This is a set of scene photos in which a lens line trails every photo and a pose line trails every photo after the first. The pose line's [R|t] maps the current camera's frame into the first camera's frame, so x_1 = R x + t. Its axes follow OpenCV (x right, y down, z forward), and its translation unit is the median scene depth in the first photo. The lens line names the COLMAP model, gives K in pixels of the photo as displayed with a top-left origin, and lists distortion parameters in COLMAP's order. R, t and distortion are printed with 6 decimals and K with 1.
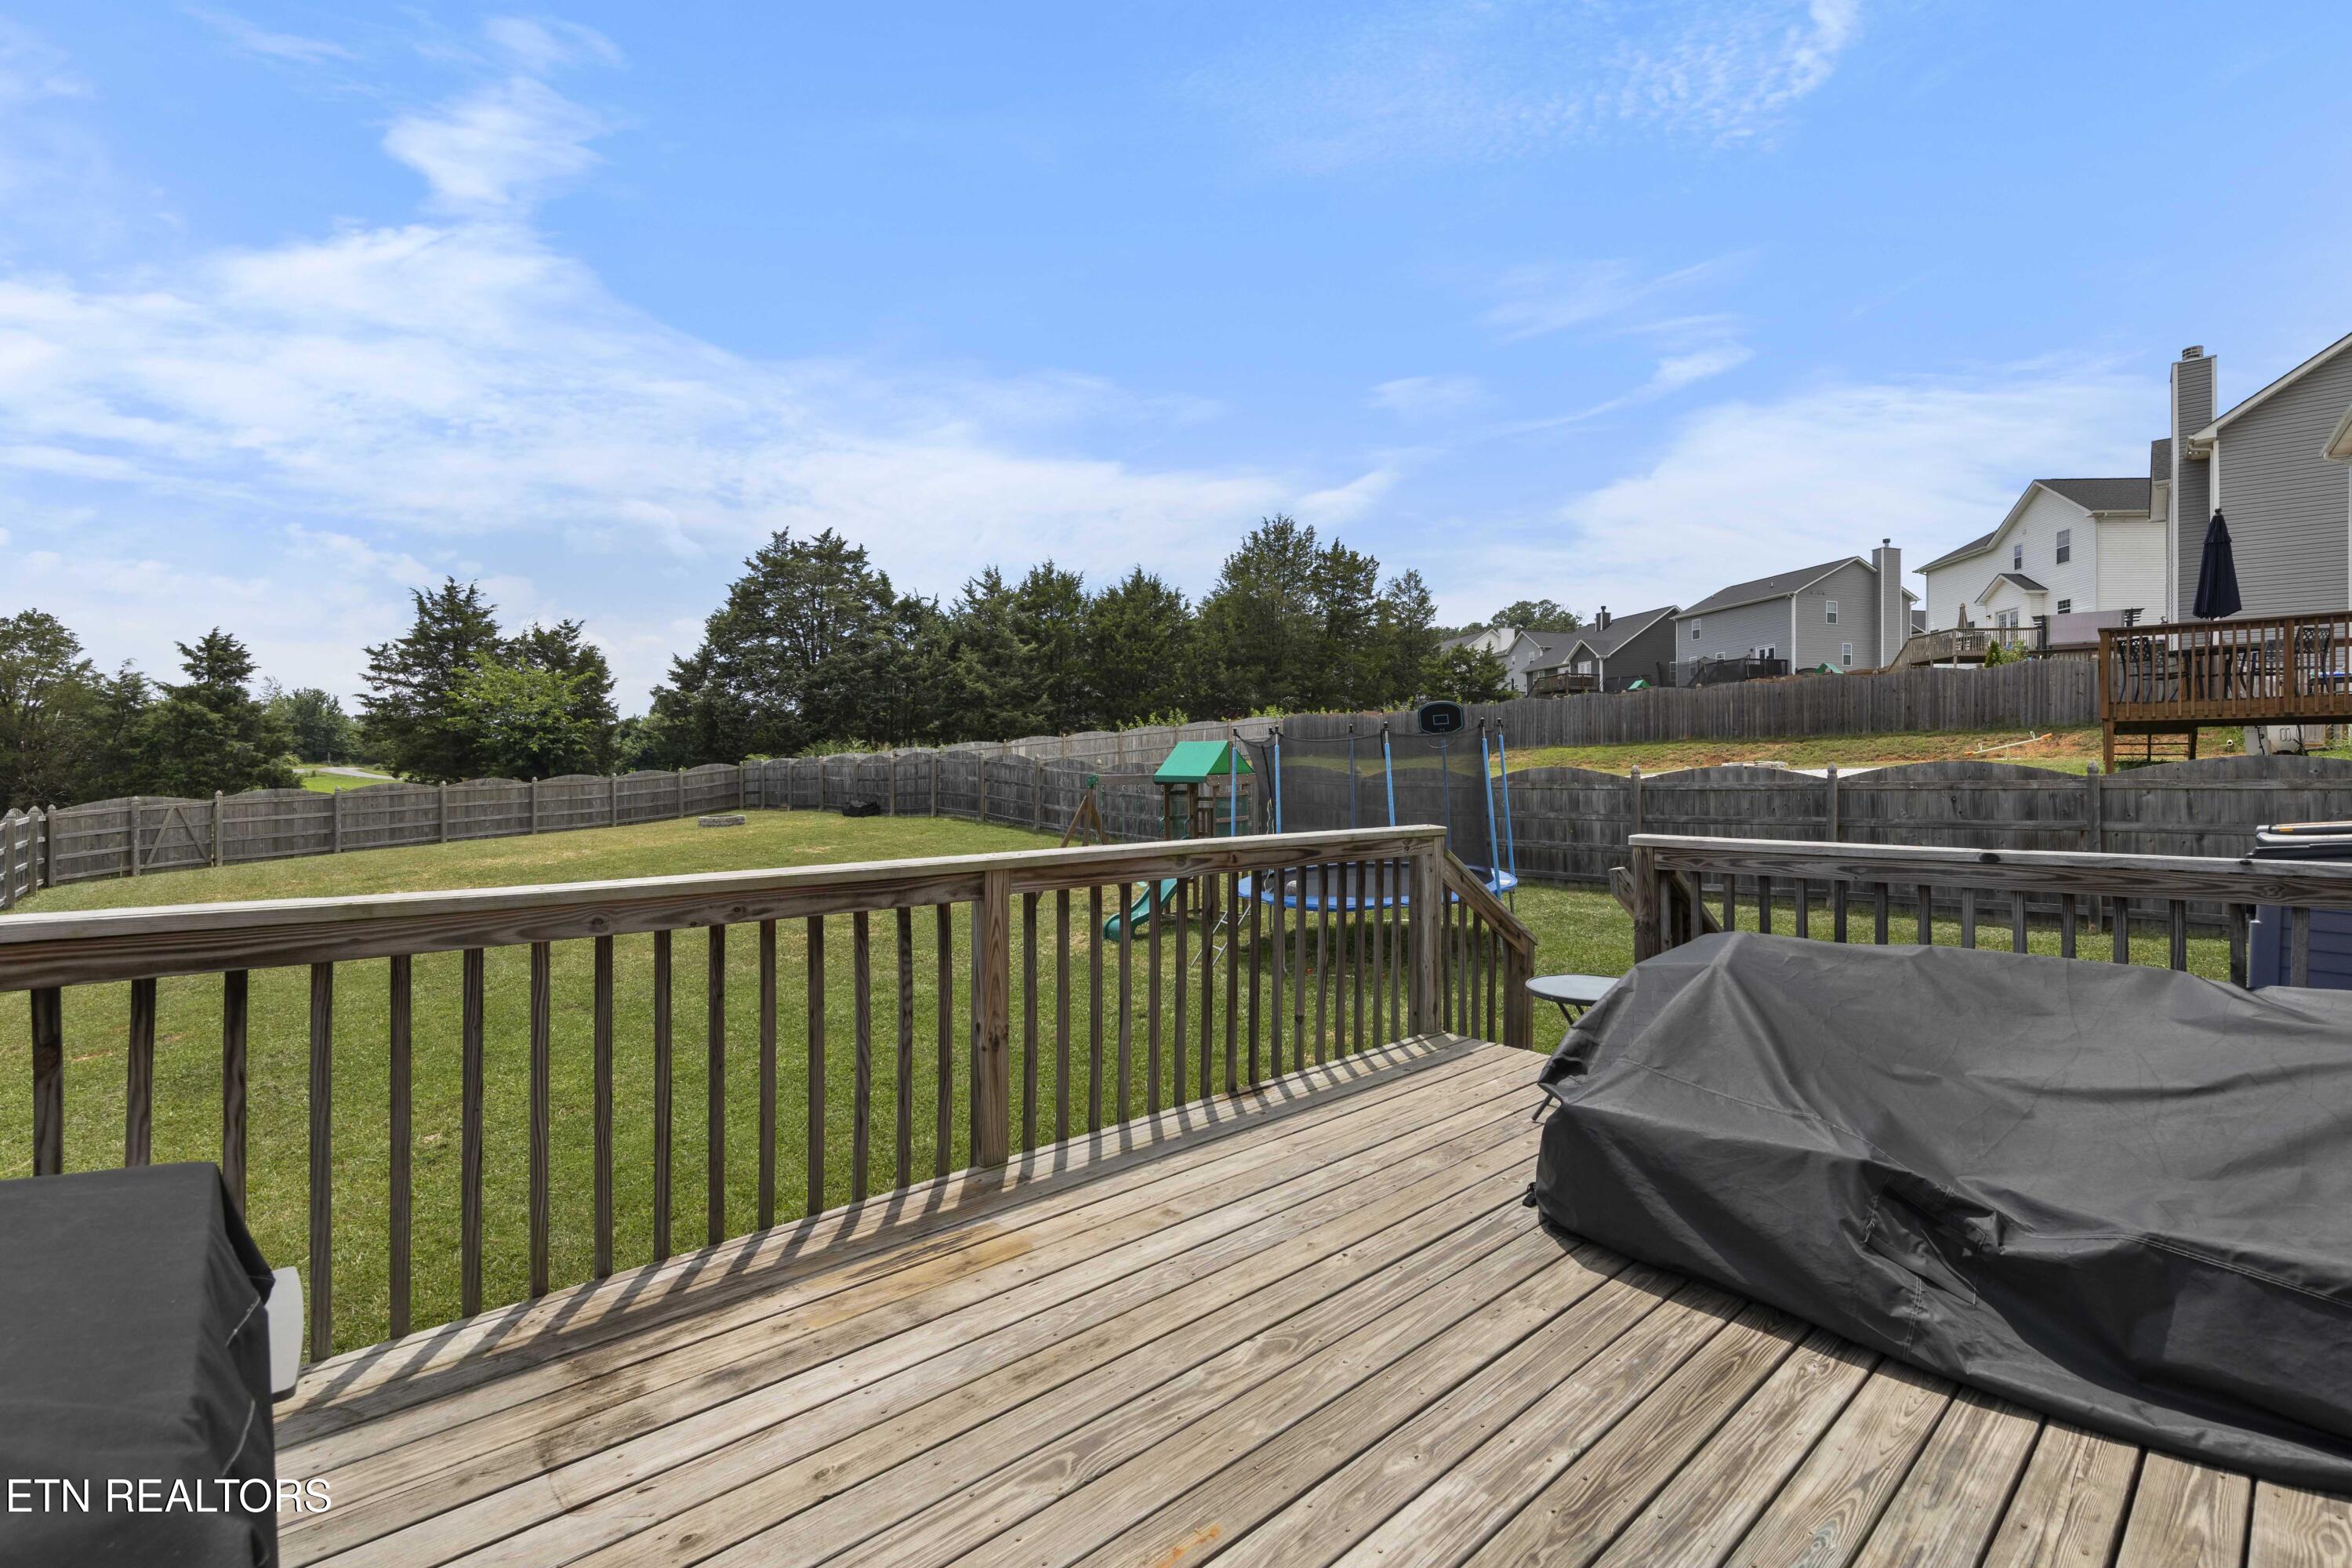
lens RADIAL K [[1003.2, 0, 1176.0], [0, 1003.2, 784.0], [0, 0, 1]] dist [0.001764, 0.000091]
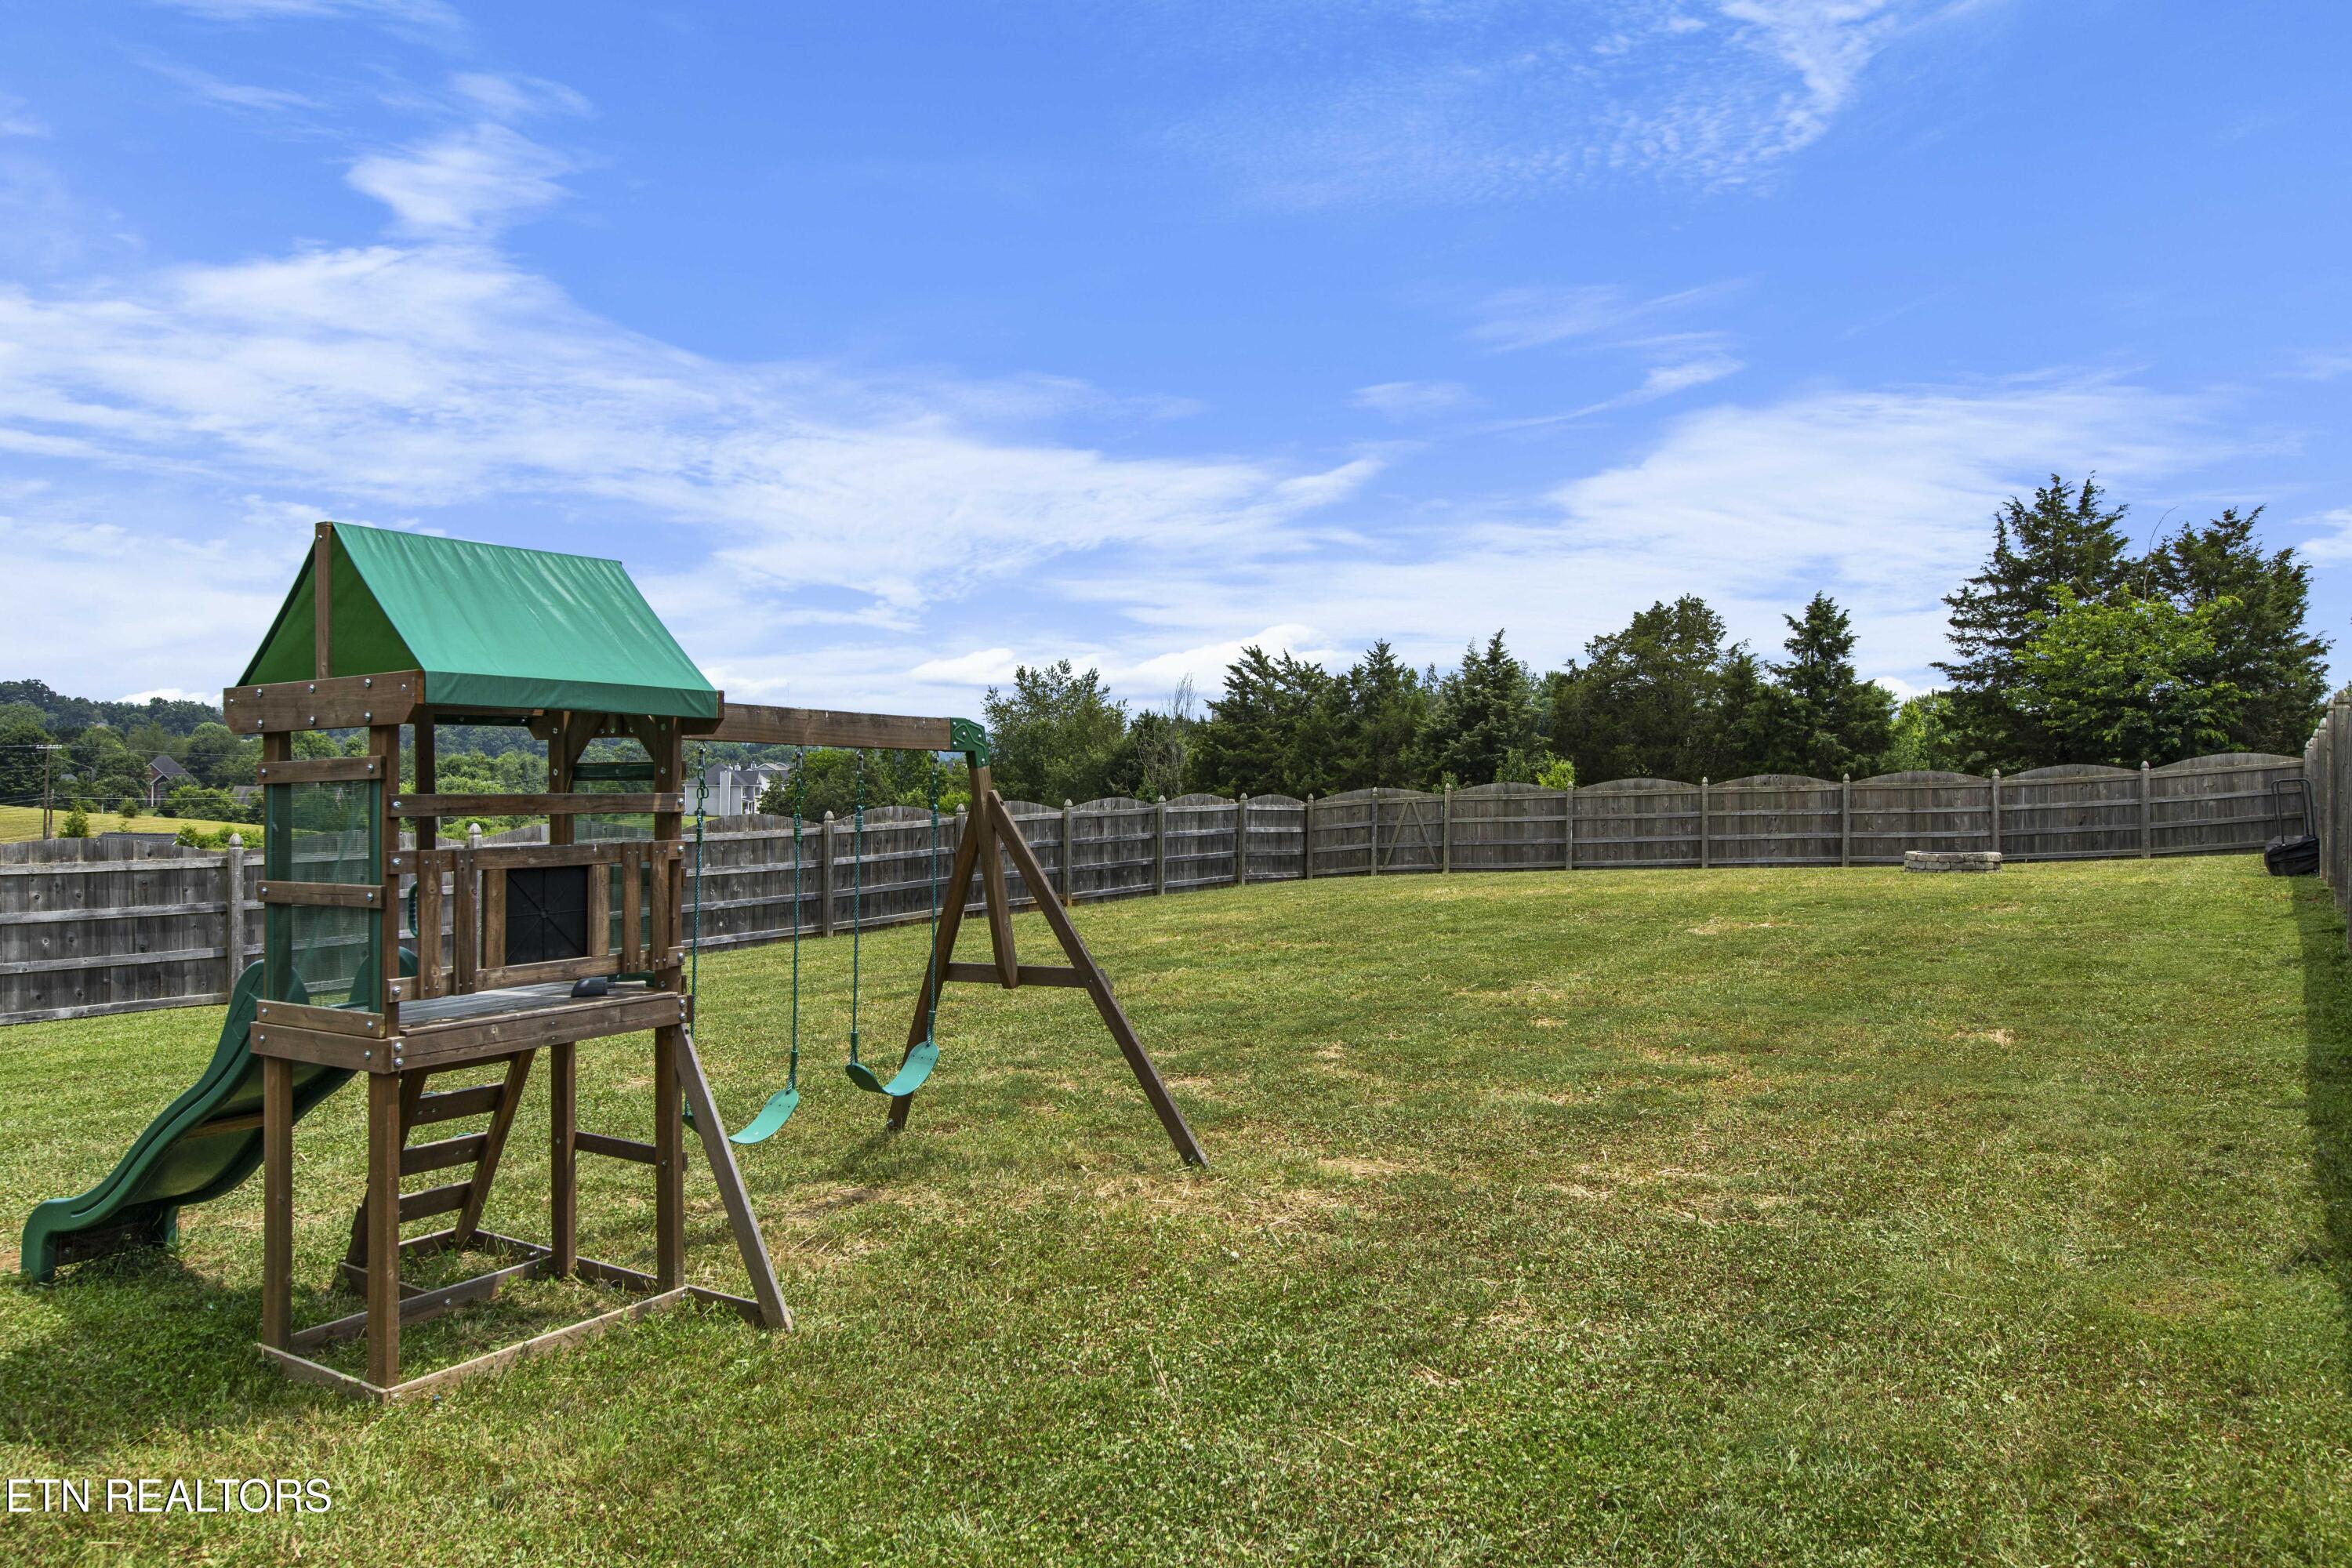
lens RADIAL K [[1465.8, 0, 1169.7], [0, 1465.8, 770.8], [0, 0, 1]] dist [0.003945, 0.001007]
pose [[0.254551, 0.008517, -0.967022, 0.061487], [-0.027430, 0.999622, 0.001584, 0.000833], [0.966670, 0.026122, 0.254689, 0.219686]]
